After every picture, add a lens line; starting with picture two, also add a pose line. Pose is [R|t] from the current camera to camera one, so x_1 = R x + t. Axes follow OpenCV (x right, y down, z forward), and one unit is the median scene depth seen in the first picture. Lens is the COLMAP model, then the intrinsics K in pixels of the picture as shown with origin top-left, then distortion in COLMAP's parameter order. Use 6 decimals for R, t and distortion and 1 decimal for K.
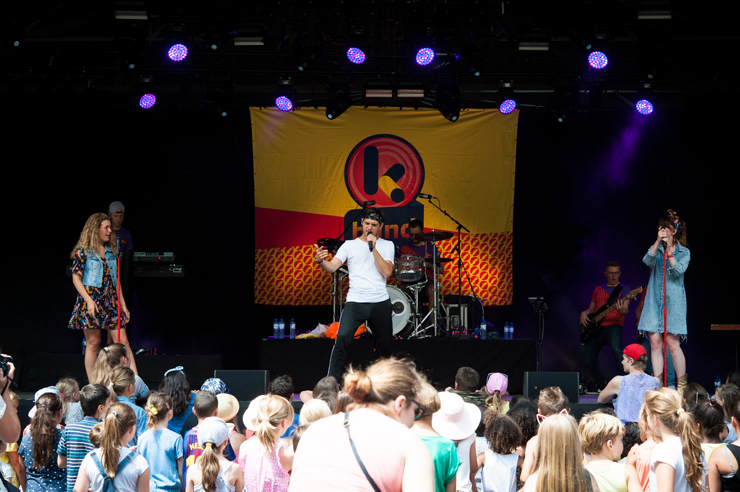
lens RADIAL K [[1301.6, 0, 370.0], [0, 1301.6, 246.0], [0, 0, 1]] dist [0.006520, 0.112856]
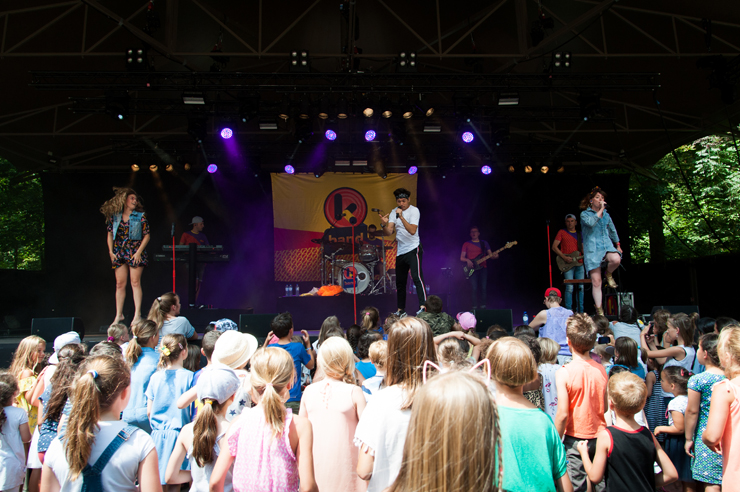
lens RADIAL K [[543.0, 0, 372.2], [0, 543.0, 255.4], [0, 0, 1]] dist [0.007060, 0.006519]
pose [[0.996317, -0.016674, 0.084111, -0.017246], [0.018498, 0.999609, -0.020953, 0.027175], [-0.083729, 0.022432, 0.996236, 0.241219]]
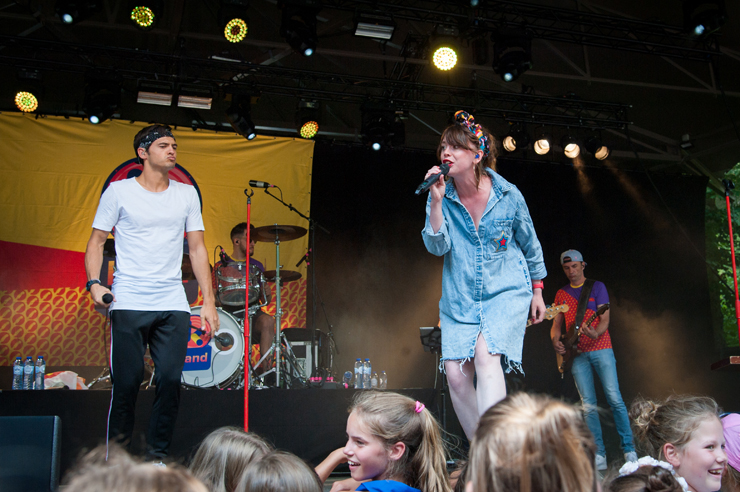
lens RADIAL K [[957.7, 0, 392.7], [0, 957.7, 228.1], [0, 0, 1]] dist [0.034919, 0.010924]
pose [[0.942543, 0.053690, 0.329743, -0.045225], [-0.006418, 0.989730, -0.142806, 0.045068], [-0.334024, 0.132485, 0.933207, 0.399481]]
